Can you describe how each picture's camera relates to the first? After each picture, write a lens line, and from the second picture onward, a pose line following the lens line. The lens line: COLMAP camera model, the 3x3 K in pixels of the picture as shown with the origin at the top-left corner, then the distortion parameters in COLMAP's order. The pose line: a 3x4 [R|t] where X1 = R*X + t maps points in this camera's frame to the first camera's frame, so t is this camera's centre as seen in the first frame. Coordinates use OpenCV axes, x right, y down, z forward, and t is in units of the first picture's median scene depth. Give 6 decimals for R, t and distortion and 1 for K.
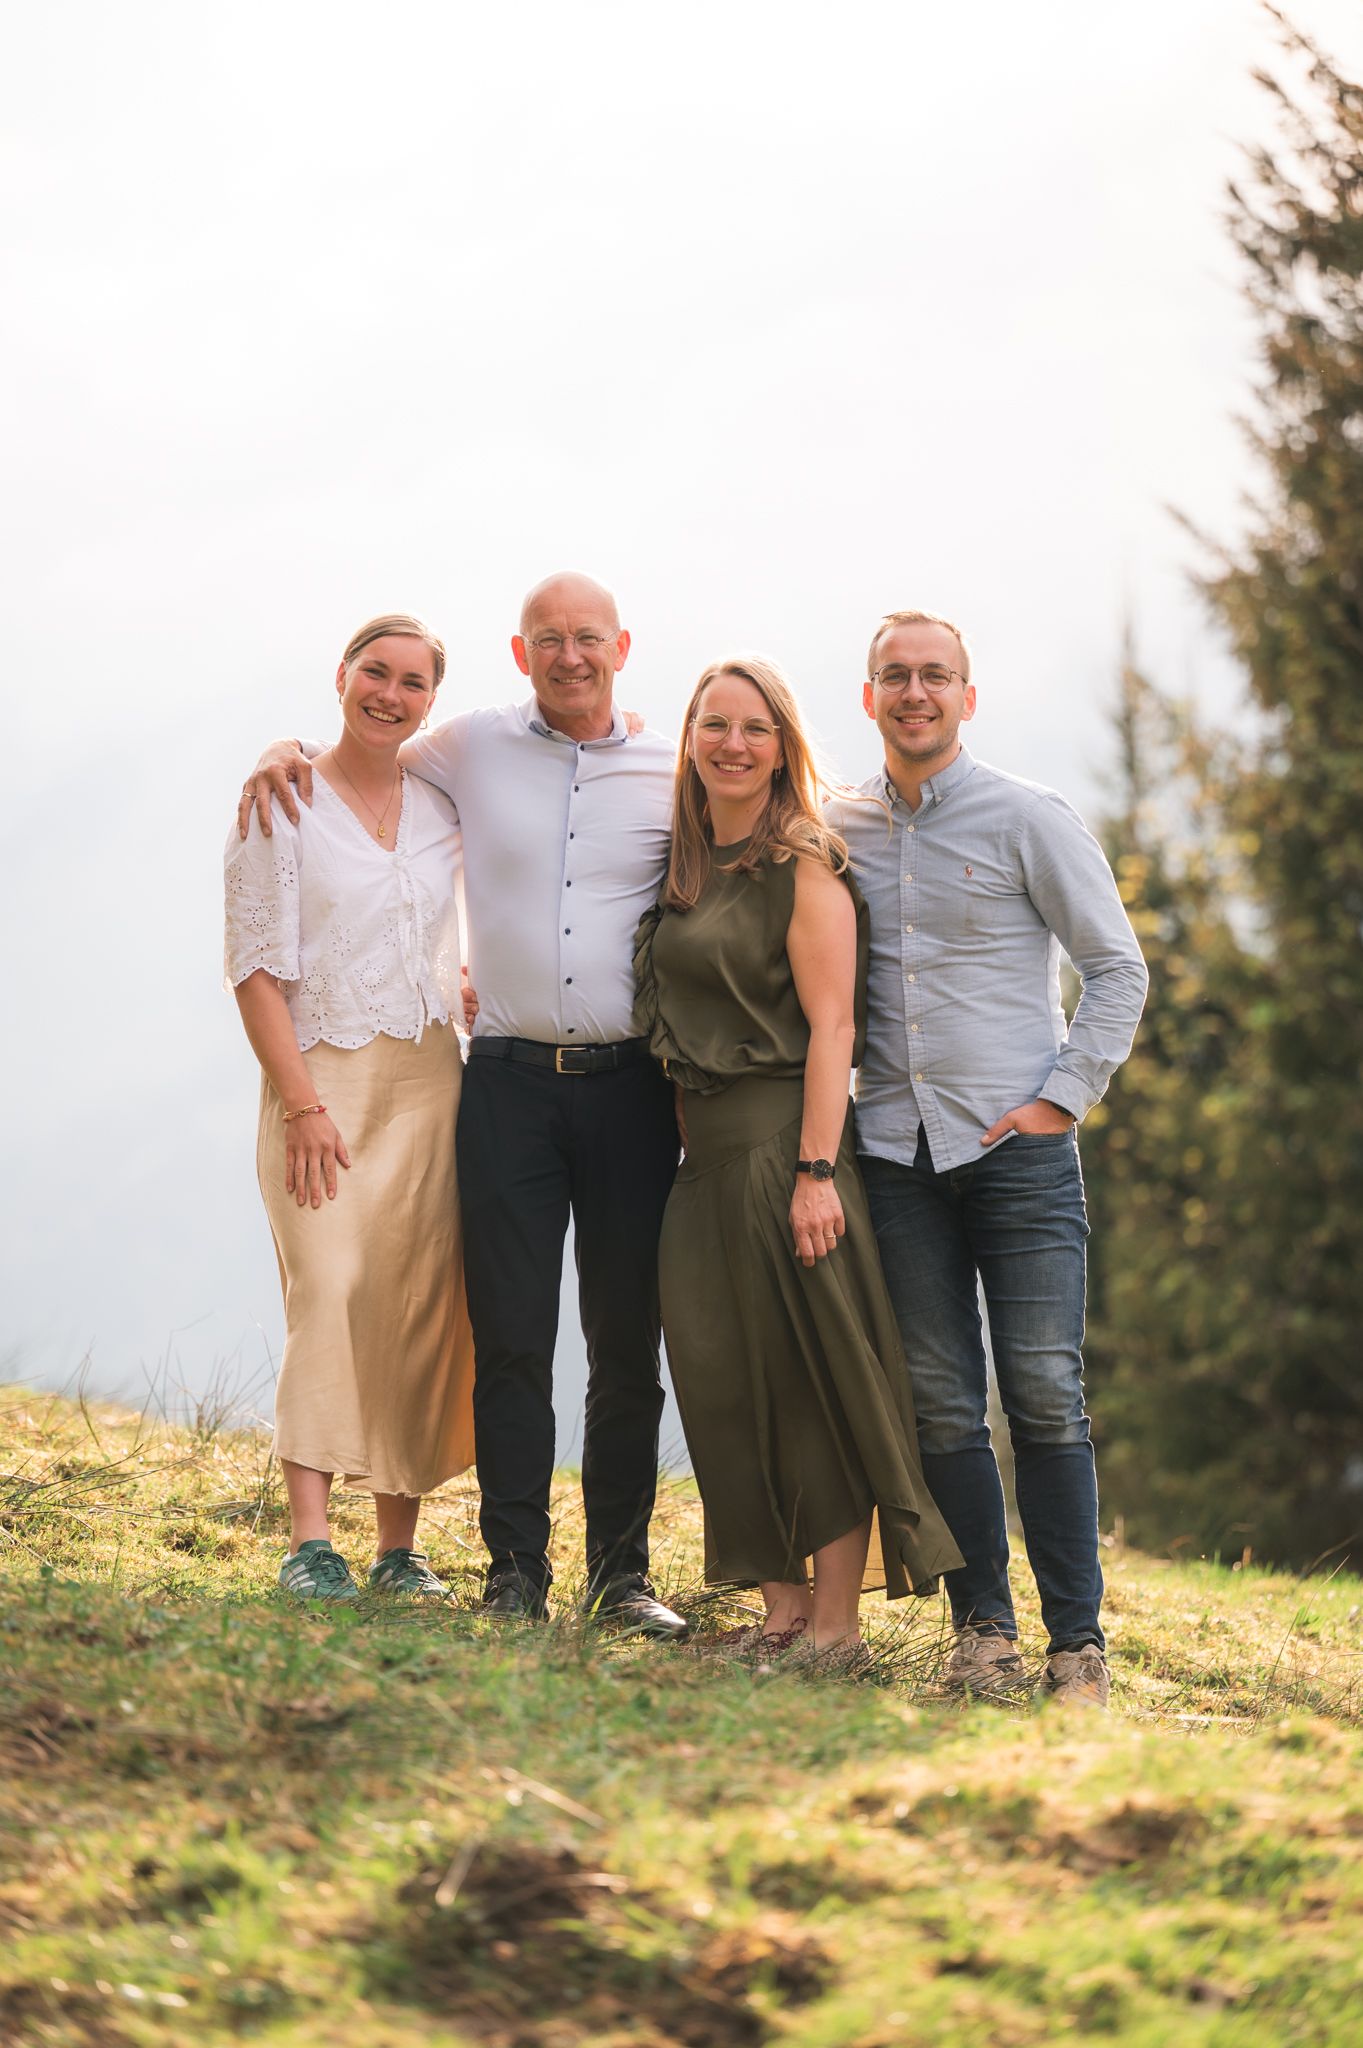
lens RADIAL K [[8018.2, 0, 676.8], [0, 8018.2, 1020.1], [0, 0, 1]] dist [-0.223551, 0.000000]
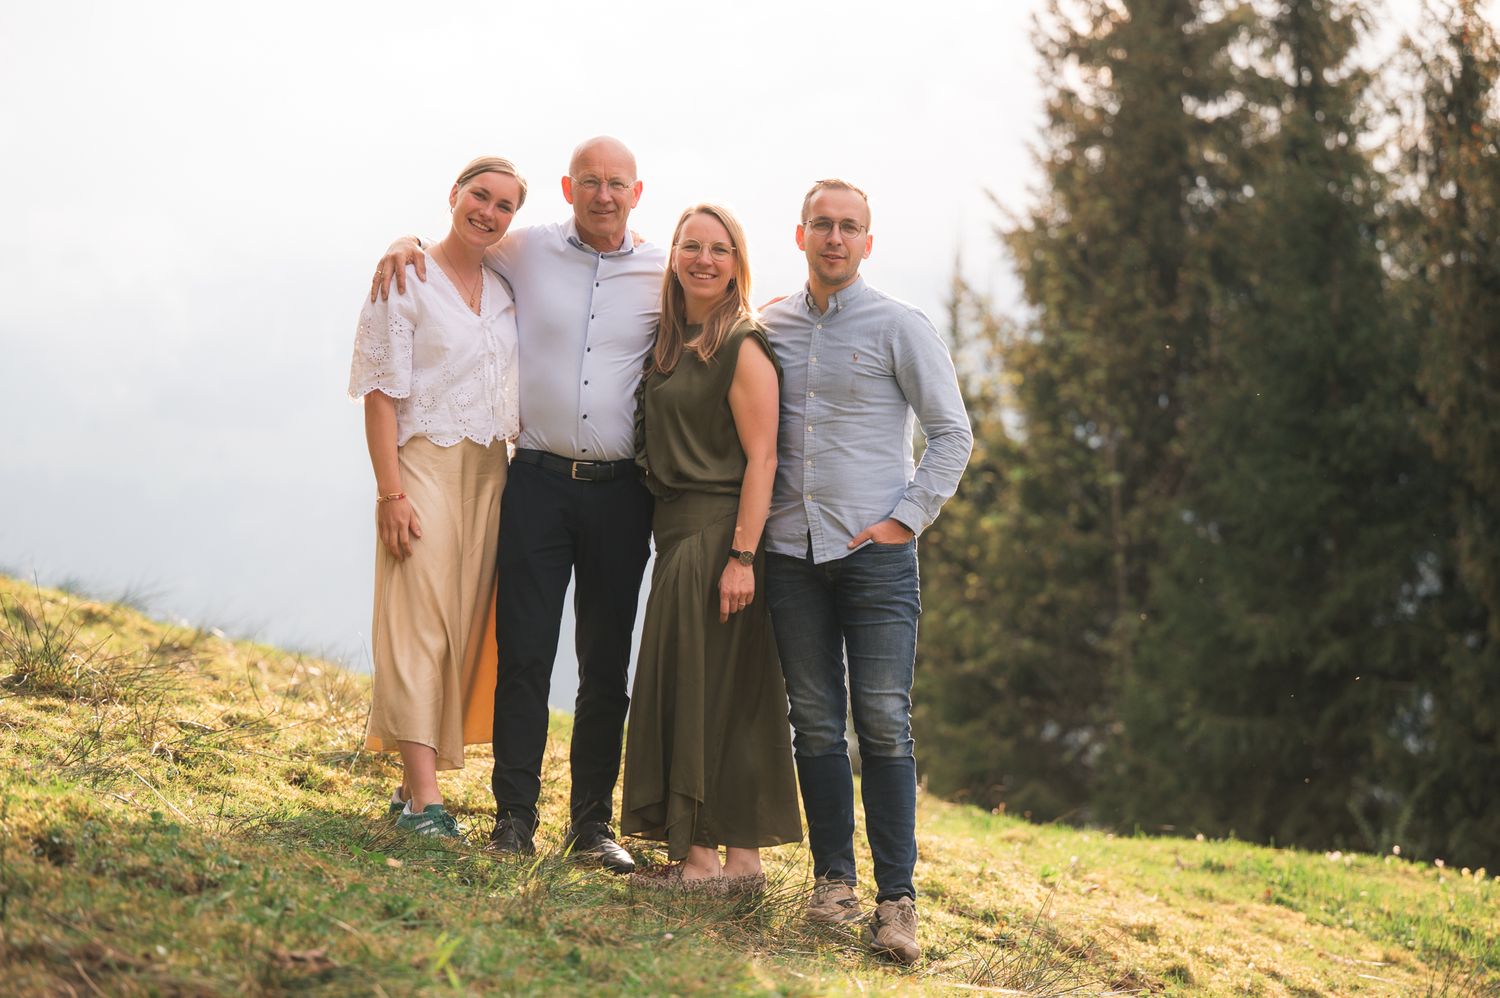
lens RADIAL K [[4206.3, 0, 755.8], [0, 4206.3, 502.2], [0, 0, 1]] dist [-0.117403, 0.000000]
pose [[0.997301, 0.072152, 0.013599, 0.007738], [-0.072296, 0.997329, 0.010426, 0.000342], [-0.012810, -0.011381, 0.999853, 0.213230]]
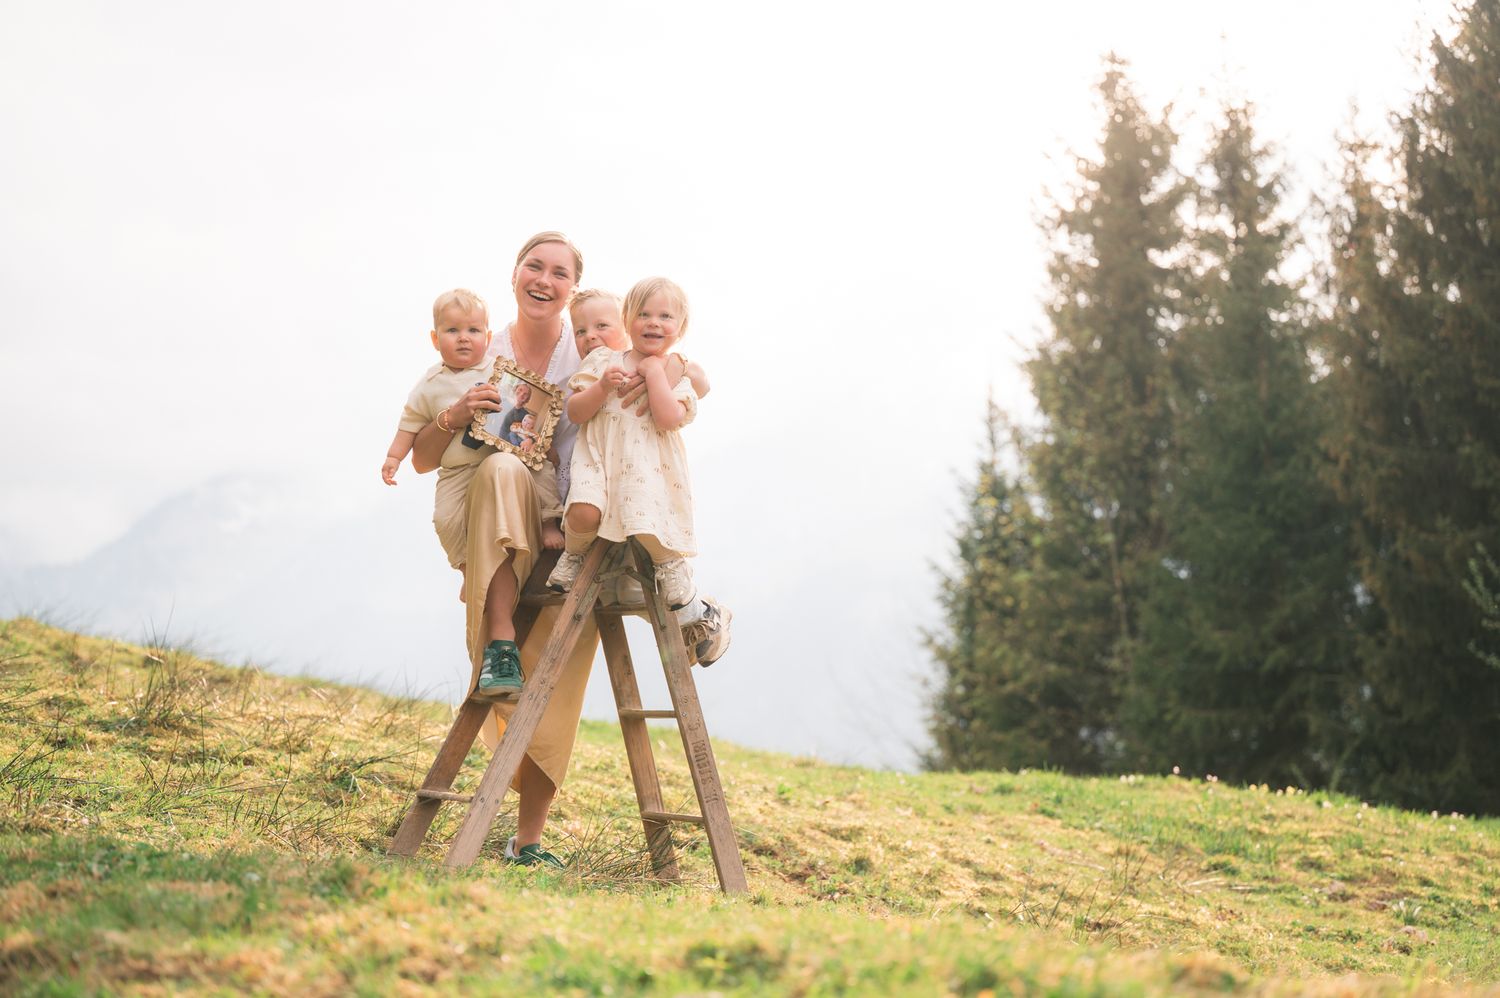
lens RADIAL K [[3045.7, 0, 749.3], [0, 3045.7, 495.6], [0, 0, 1]] dist [-0.060367, 0.000000]
pose [[0.998982, -0.000226, -0.045112, 0.107126], [-0.000806, 0.999738, -0.022869, 0.026094], [0.045106, 0.022882, 0.998720, 0.337060]]
